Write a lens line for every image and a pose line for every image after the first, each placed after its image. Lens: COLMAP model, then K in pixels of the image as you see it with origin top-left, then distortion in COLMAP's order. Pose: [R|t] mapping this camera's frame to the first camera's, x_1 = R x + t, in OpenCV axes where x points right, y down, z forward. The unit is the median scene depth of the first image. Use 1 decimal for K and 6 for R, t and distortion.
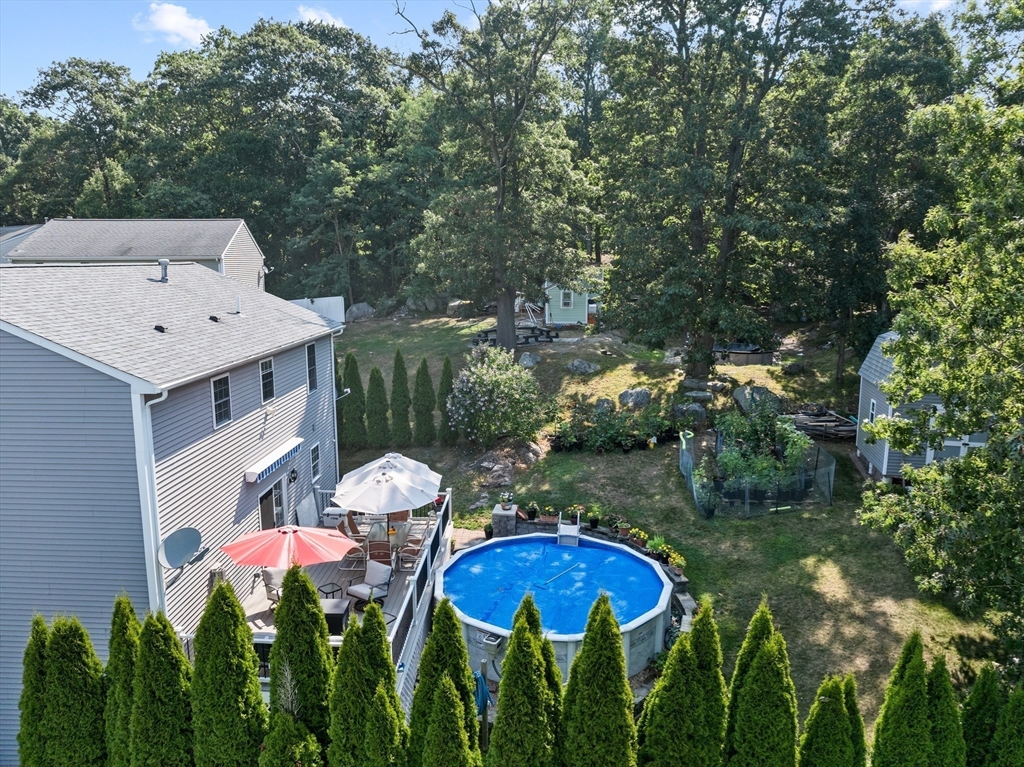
lens RADIAL K [[716.3, 0, 510.3], [0, 716.3, 382.5], [0, 0, 1]] dist [-0.032812, 0.000820]
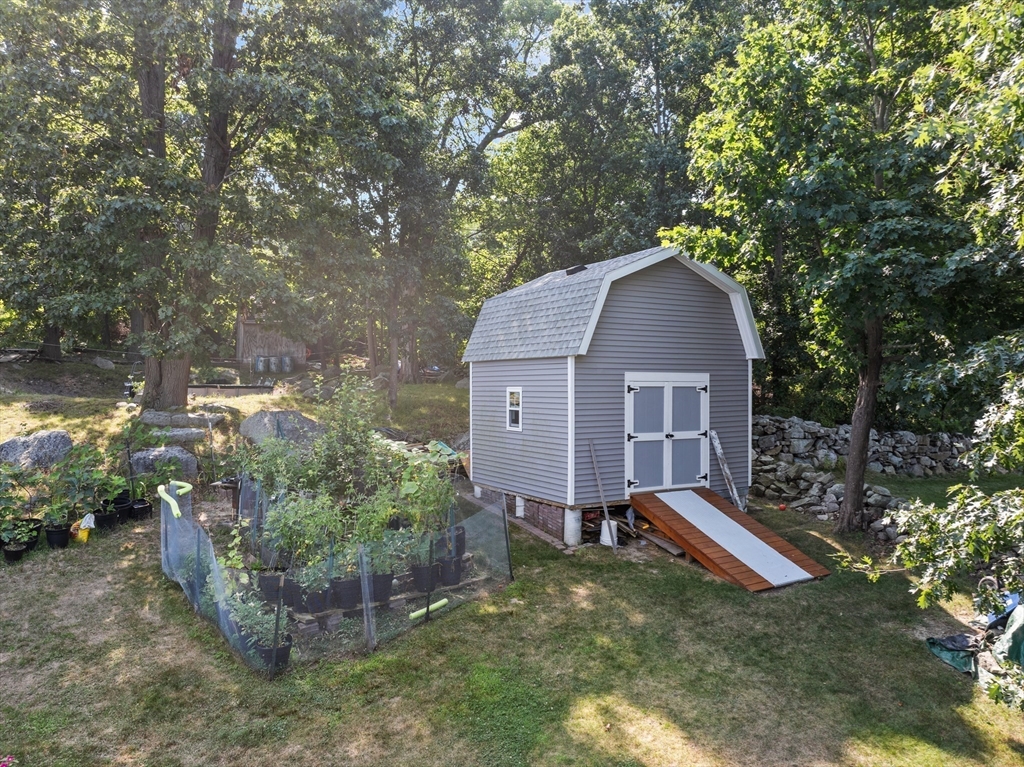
lens RADIAL K [[716.3, 0, 513.9], [0, 716.3, 380.3], [0, 0, 1]] dist [-0.032812, 0.000820]
pose [[0.717148, -0.001483, 0.696919, 0.090661], [0.115915, 0.986323, -0.117181, 0.080244], [-0.687214, 0.164819, 0.707511, 0.526627]]
